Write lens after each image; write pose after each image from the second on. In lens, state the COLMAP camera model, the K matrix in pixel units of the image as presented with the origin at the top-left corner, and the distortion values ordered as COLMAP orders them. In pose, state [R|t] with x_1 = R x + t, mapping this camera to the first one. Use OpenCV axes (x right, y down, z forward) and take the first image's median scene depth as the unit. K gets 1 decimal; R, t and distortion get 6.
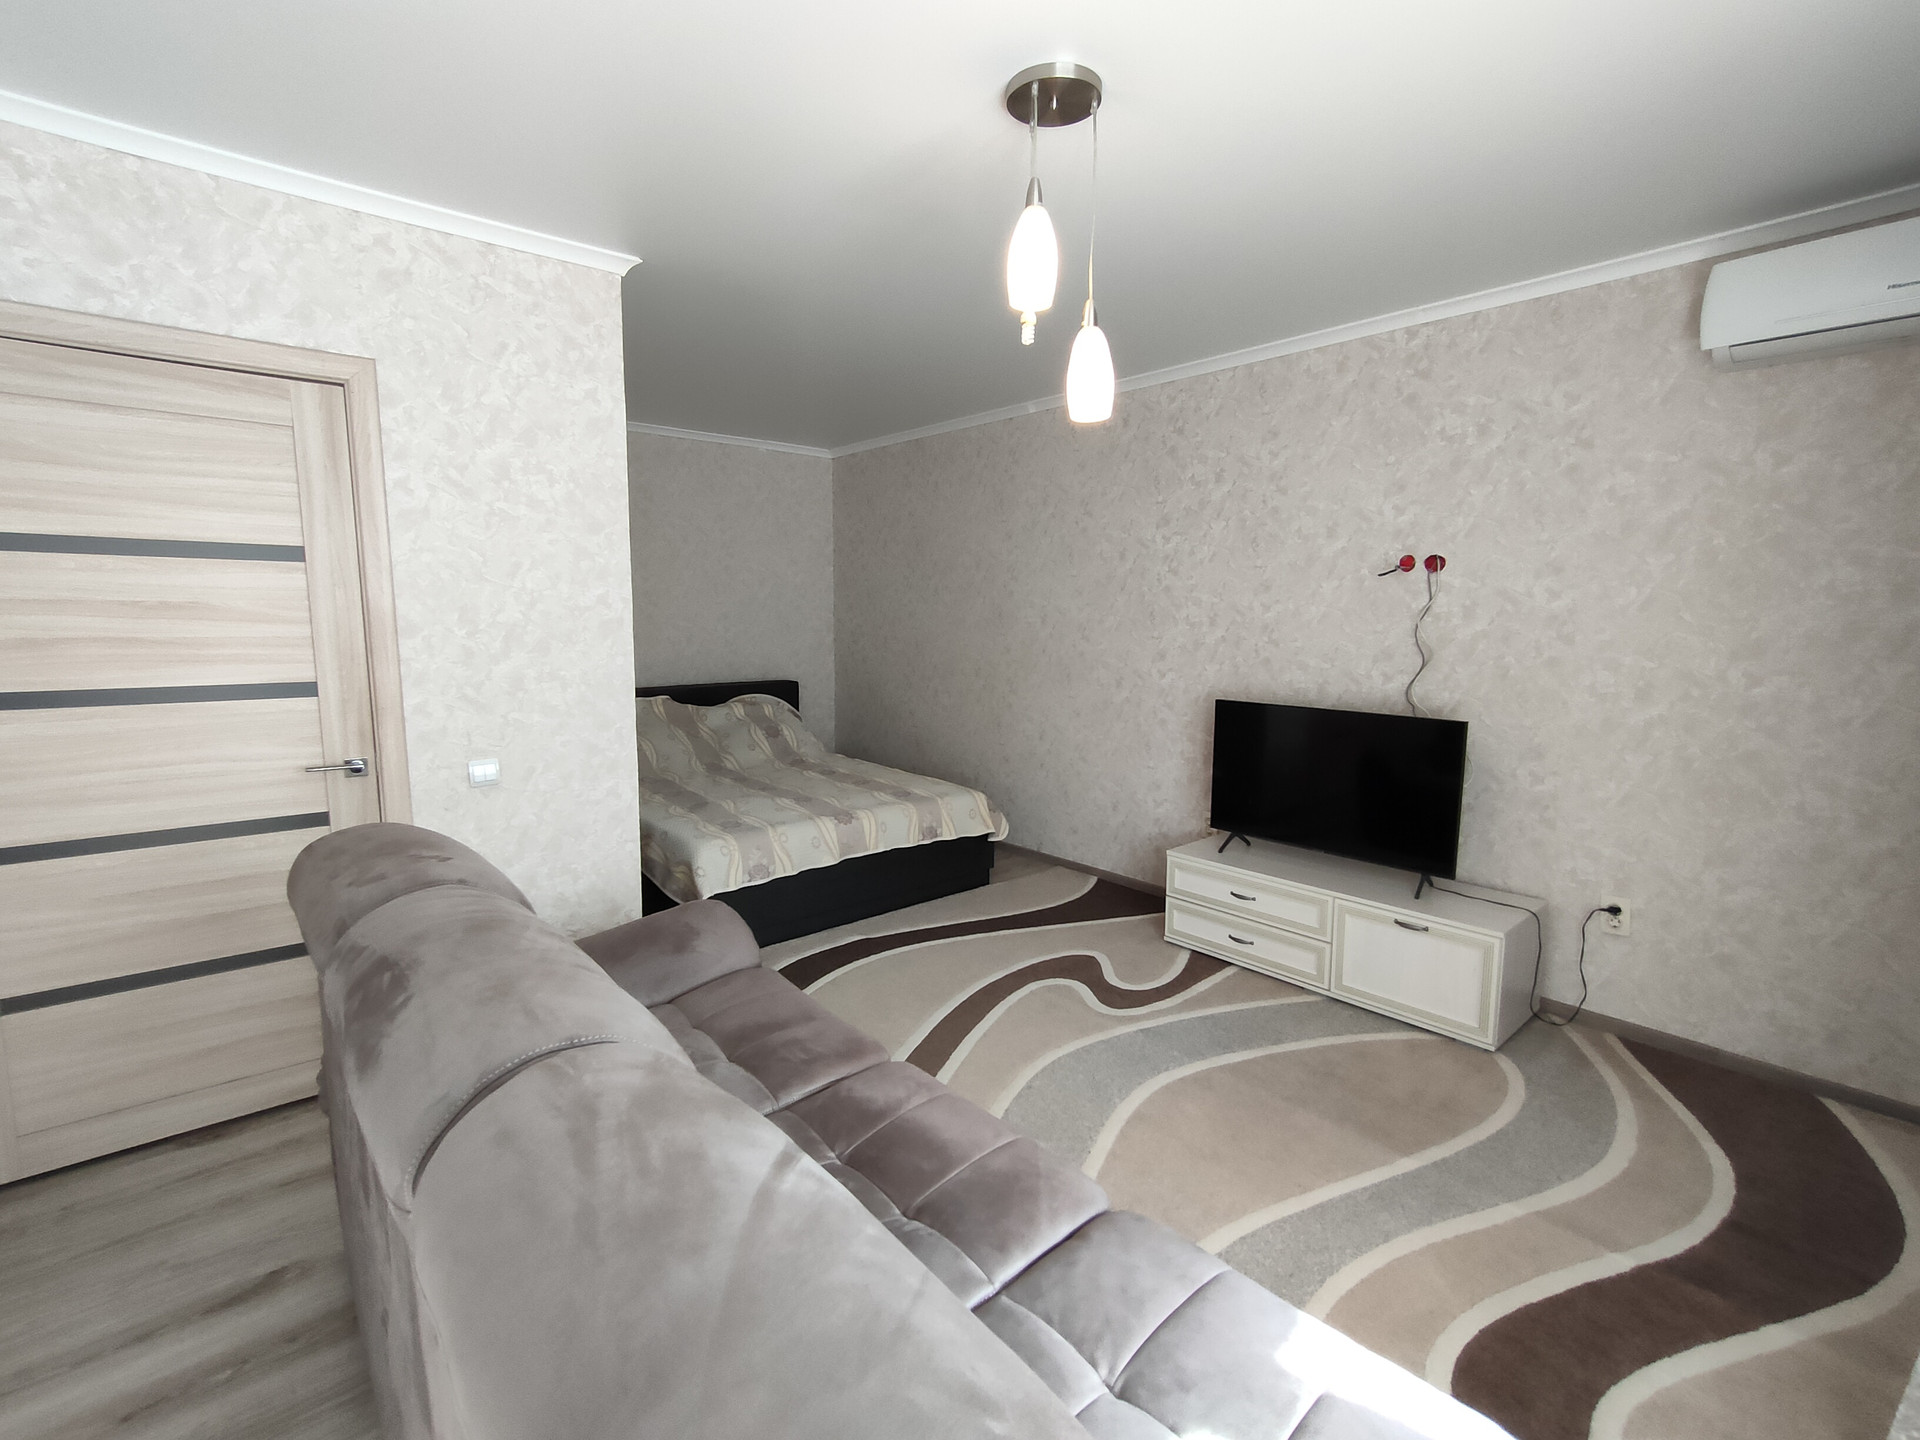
lens RADIAL K [[865.7, 0, 949.0], [0, 865.7, 722.8], [0, 0, 1]] dist [0.006094, 0.001464]
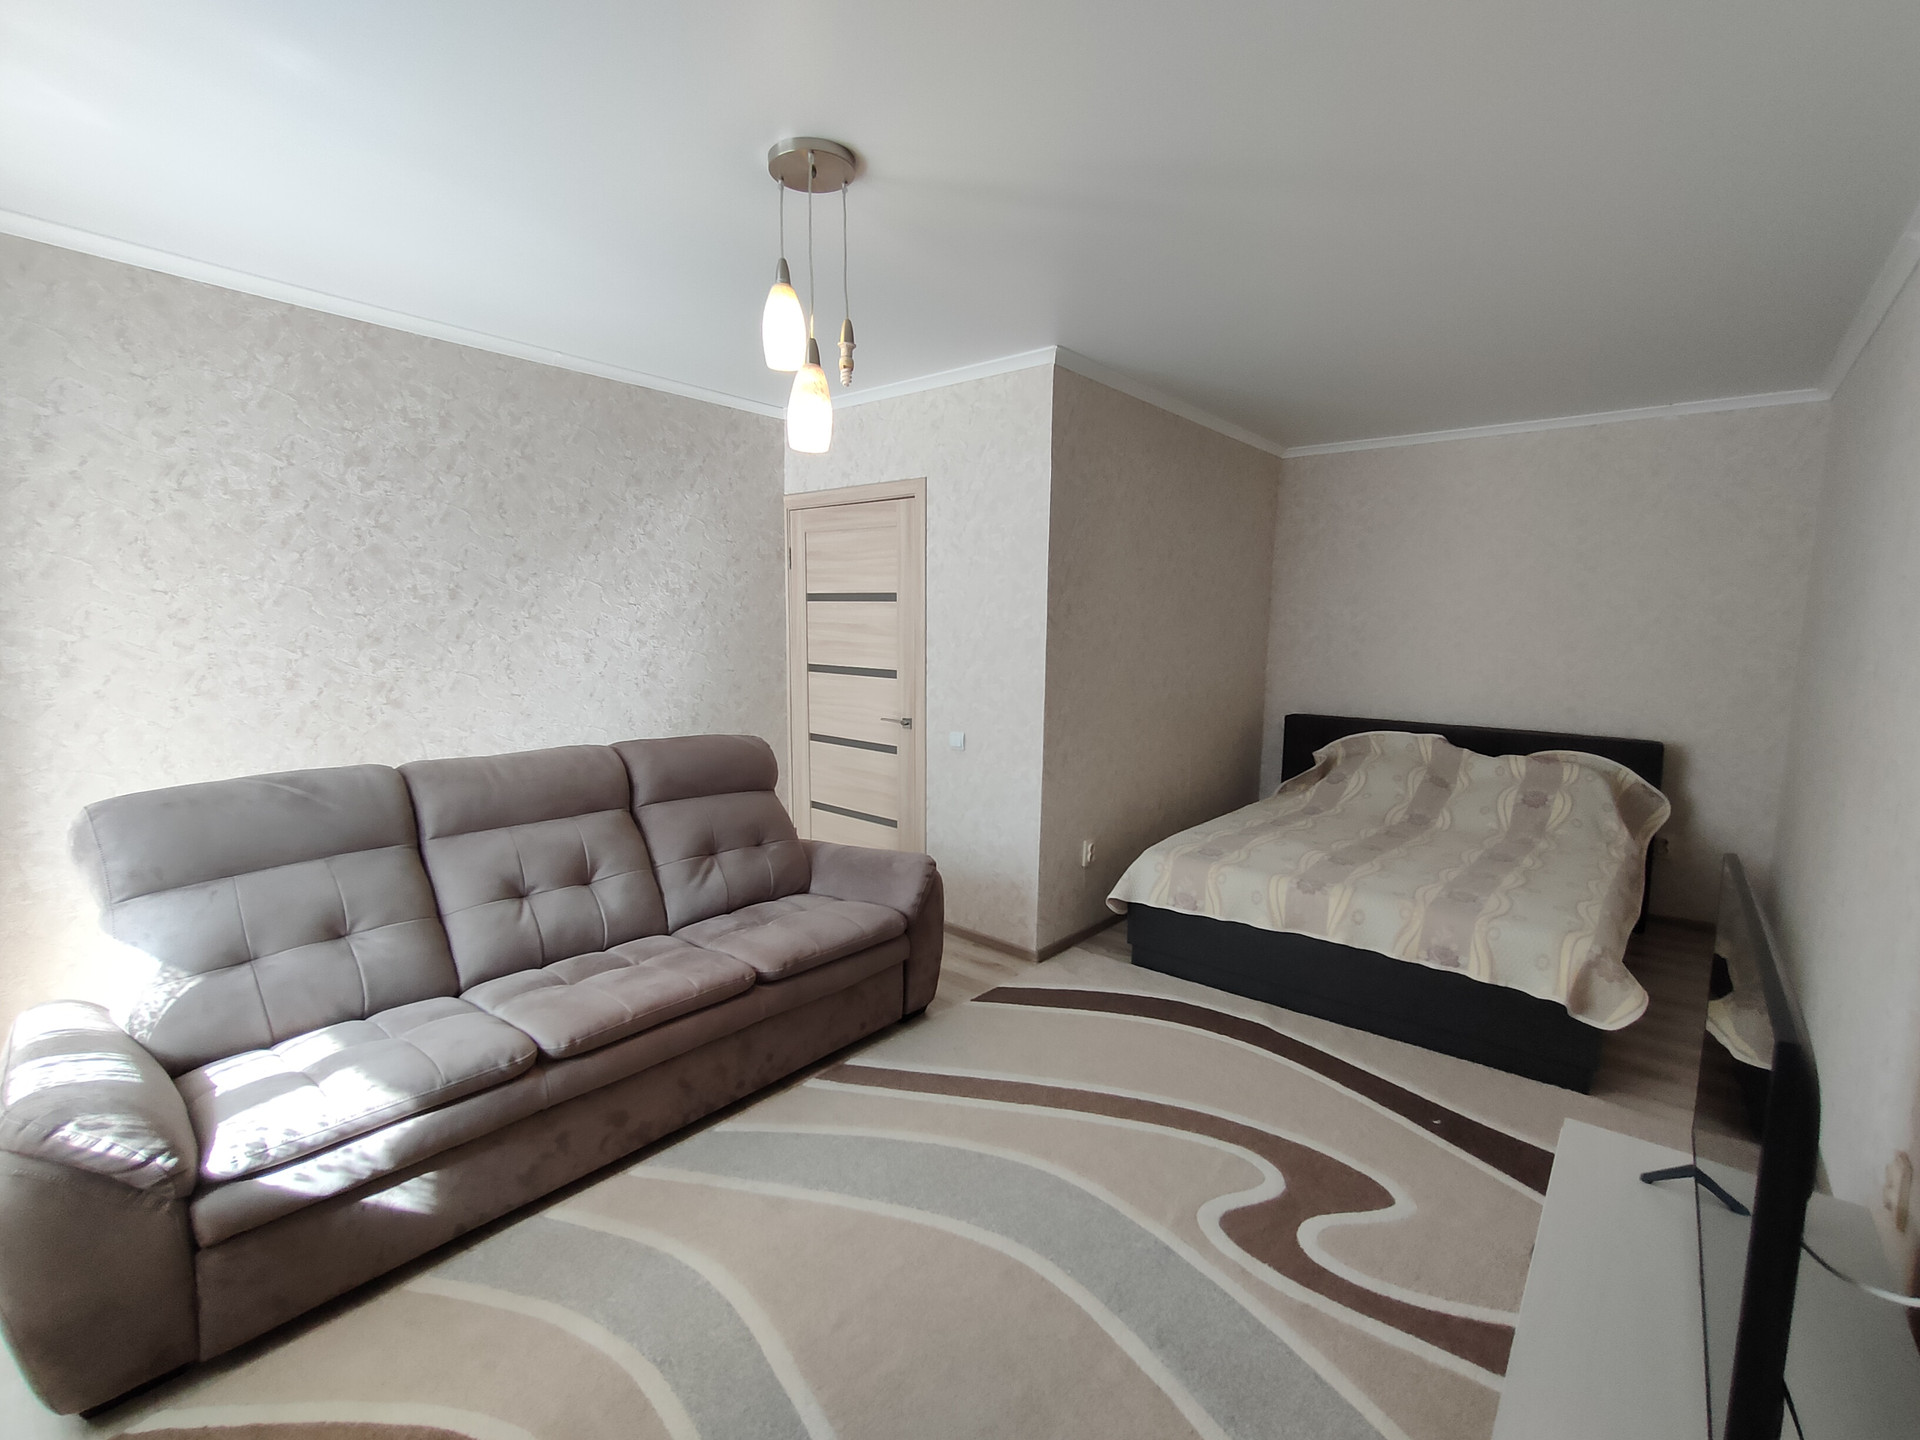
lens RADIAL K [[865.7, 0, 949.6], [0, 865.7, 715.6], [0, 0, 1]] dist [0.006094, 0.001464]
pose [[0.179965, 0.114287, -0.977011, 0.869372], [-0.136790, 0.986485, 0.090198, -0.112569], [0.974115, 0.117413, 0.193167, 0.682472]]
